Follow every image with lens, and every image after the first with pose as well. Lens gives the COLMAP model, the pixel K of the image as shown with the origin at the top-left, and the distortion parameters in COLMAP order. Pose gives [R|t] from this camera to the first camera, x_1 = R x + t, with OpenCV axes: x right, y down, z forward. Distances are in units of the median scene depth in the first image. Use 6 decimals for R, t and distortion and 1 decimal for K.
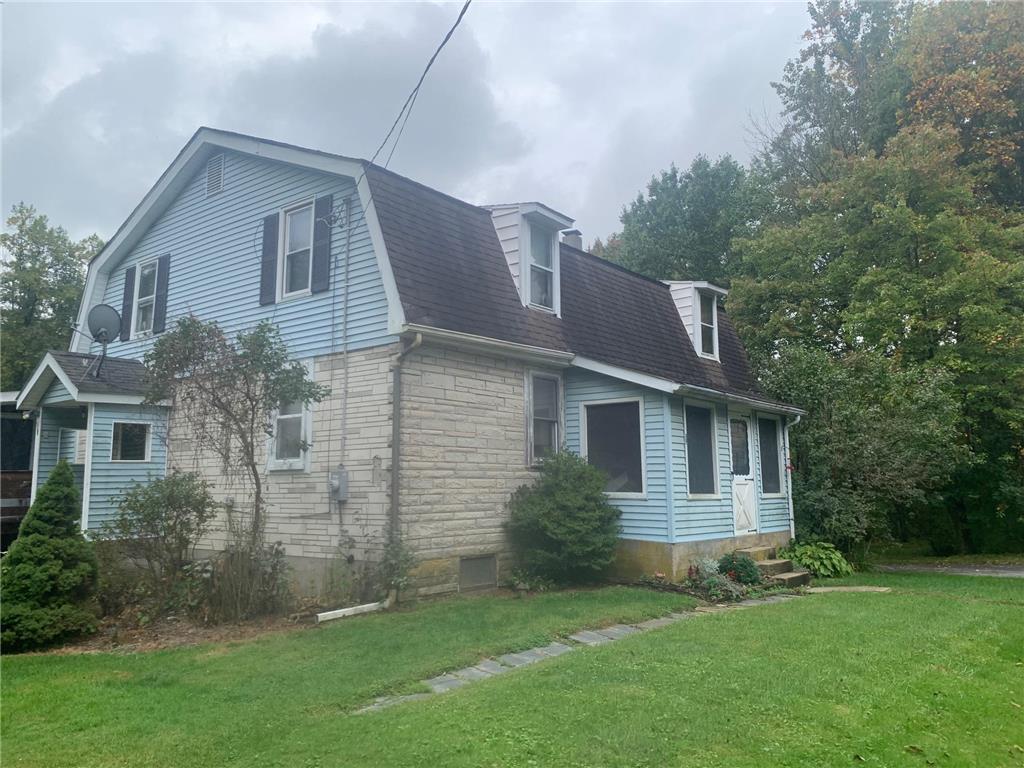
lens RADIAL K [[787.0, 0, 502.7], [0, 787.0, 376.4], [0, 0, 1]] dist [0.026043, -0.033610]
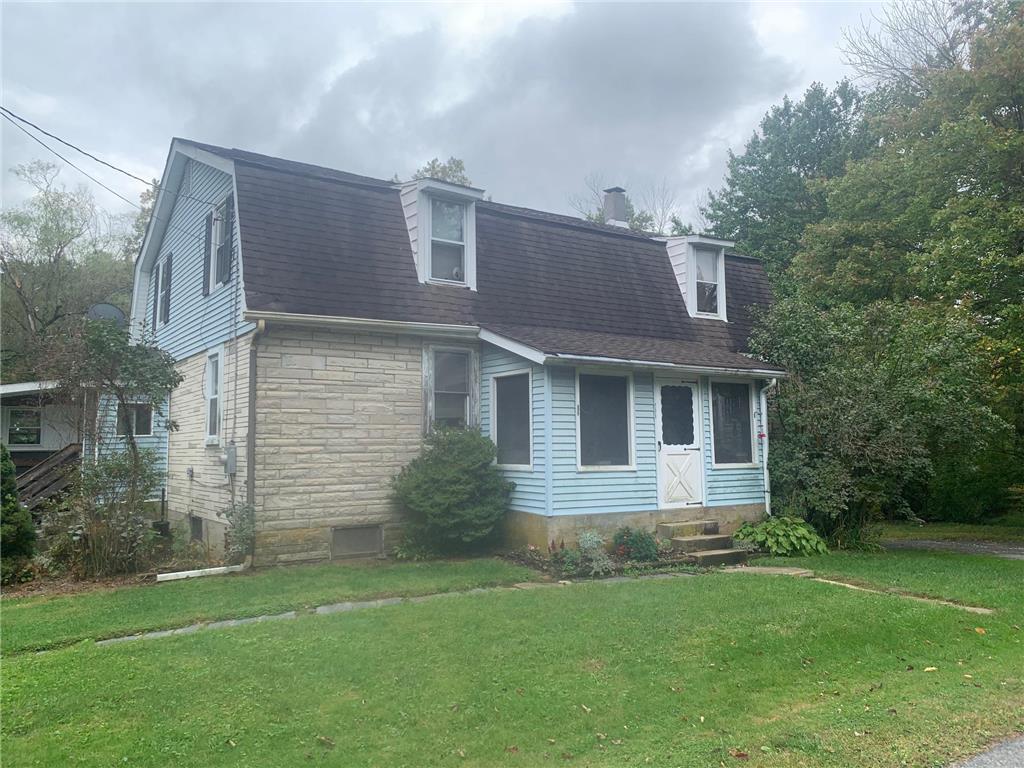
lens RADIAL K [[787.0, 0, 506.7], [0, 787.0, 387.9], [0, 0, 1]] dist [0.026043, -0.033610]
pose [[0.958137, -0.028340, -0.284904, 0.428483], [0.046248, 0.997341, 0.056326, -0.005974], [0.282550, -0.067145, 0.956900, 0.054665]]
